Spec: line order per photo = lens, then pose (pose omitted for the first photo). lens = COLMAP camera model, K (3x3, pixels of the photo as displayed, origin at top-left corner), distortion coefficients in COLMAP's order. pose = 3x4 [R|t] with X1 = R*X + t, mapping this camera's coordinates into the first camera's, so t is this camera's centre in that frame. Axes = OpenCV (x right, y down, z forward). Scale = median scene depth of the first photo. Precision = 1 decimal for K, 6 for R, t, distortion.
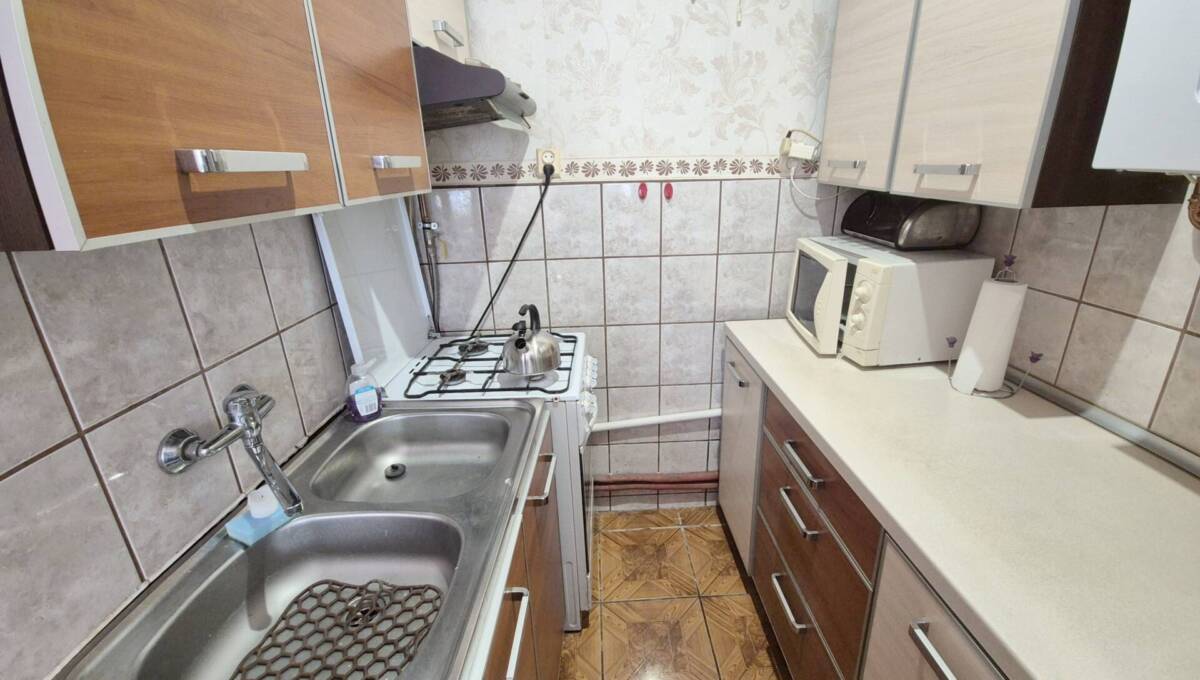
lens RADIAL K [[486.9, 0, 599.8], [0, 486.9, 333.4], [0, 0, 1]] dist [-0.000085, -0.000195]
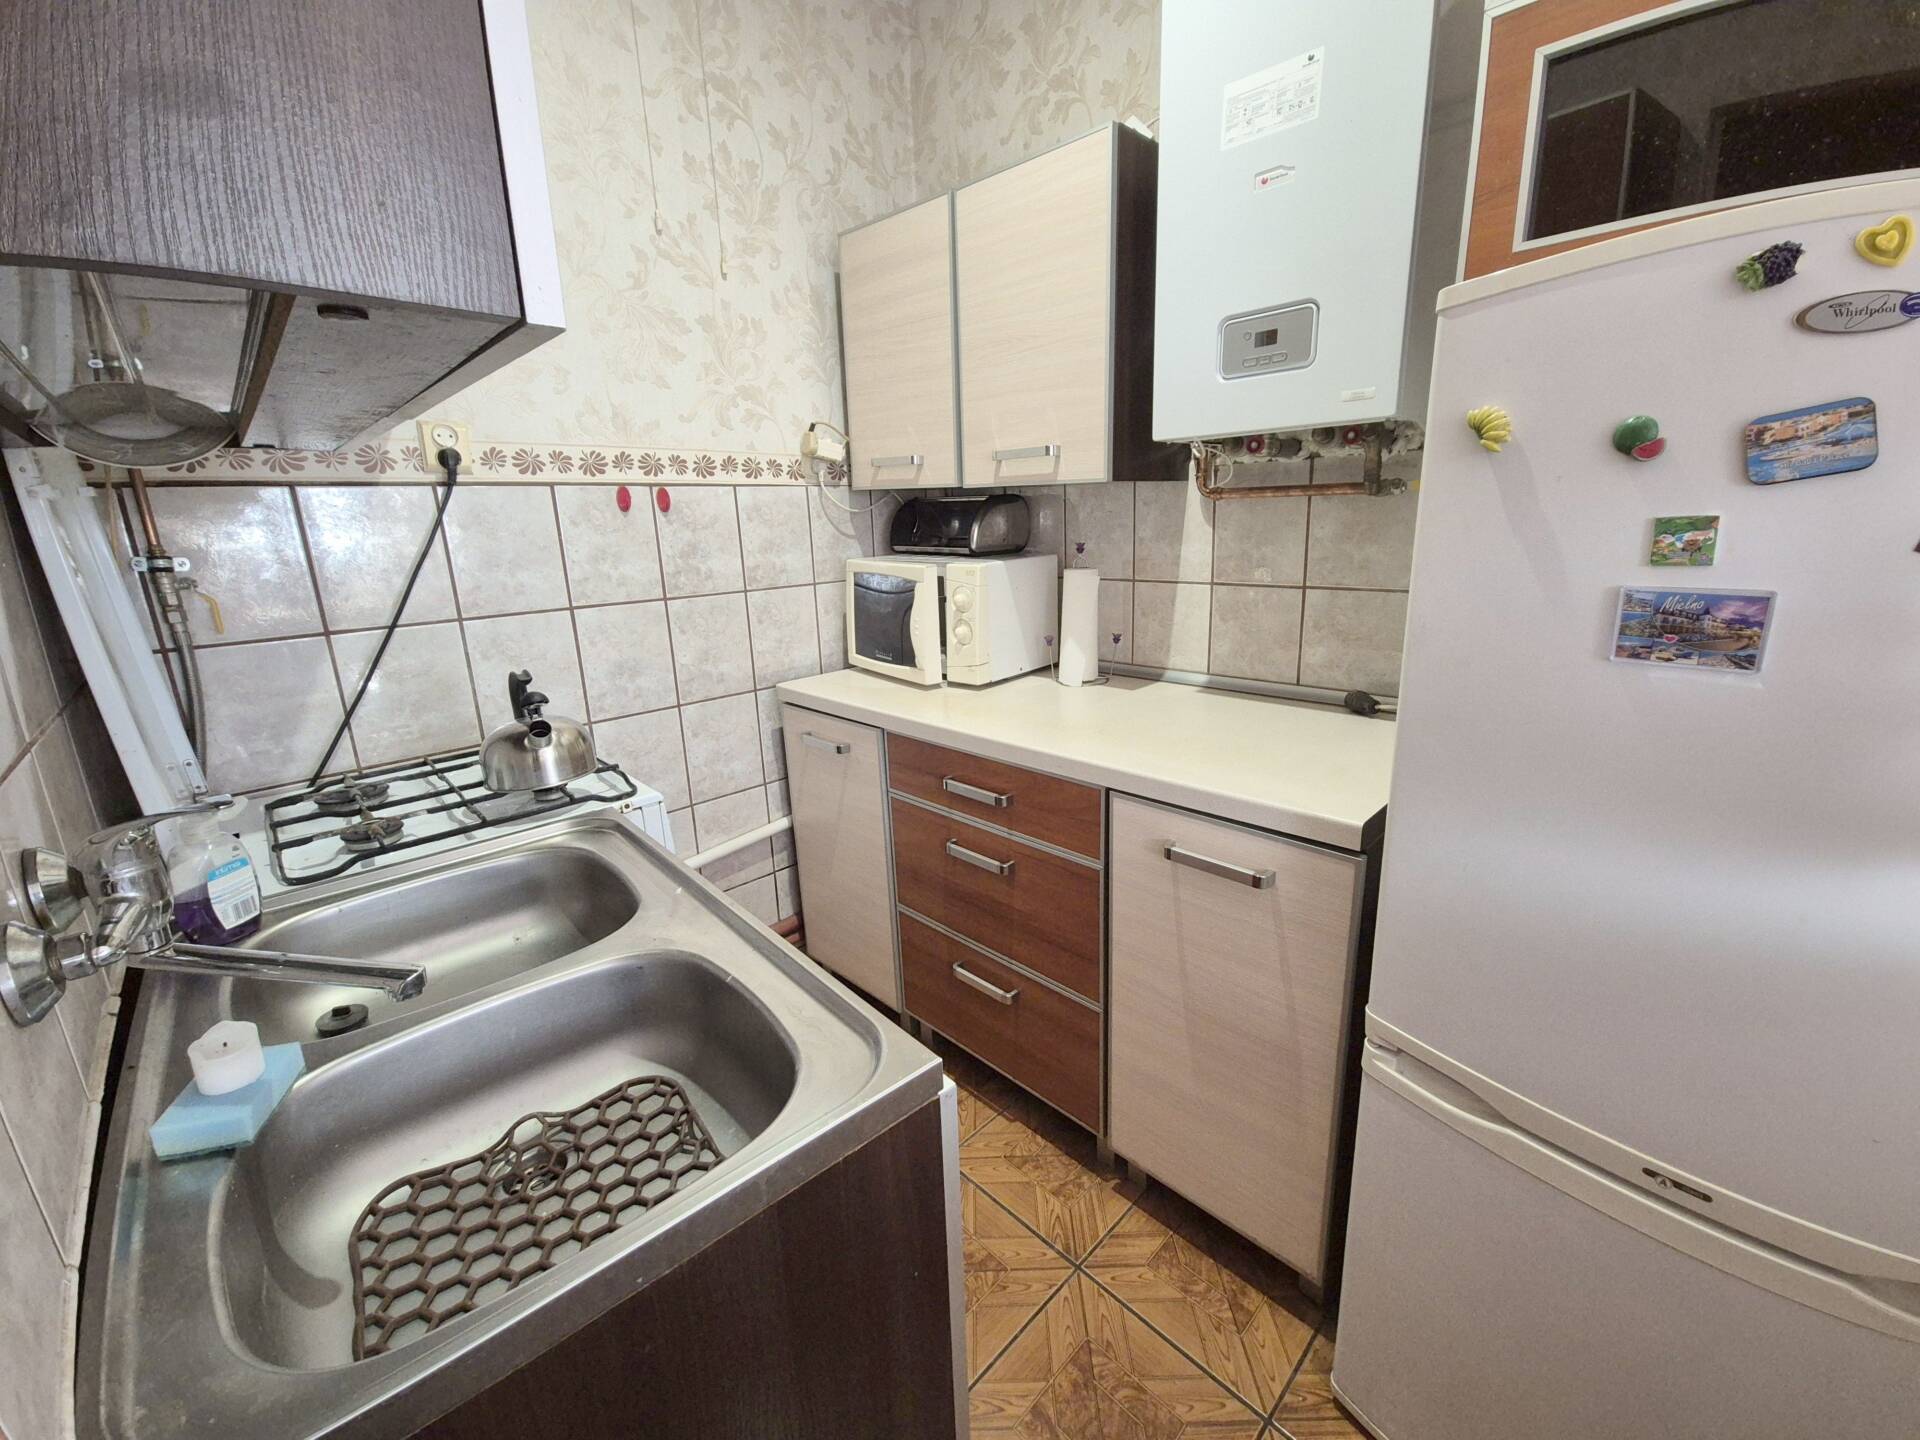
lens RADIAL K [[783.4, 0, 966.9], [0, 783.4, 710.2], [0, 0, 1]] dist [-0.000740, -0.000224]
pose [[0.733325, -0.161754, 0.660356, -0.321671], [0.232480, 0.972396, -0.019981, 0.108594], [-0.638896, 0.168173, 0.750686, -0.015583]]
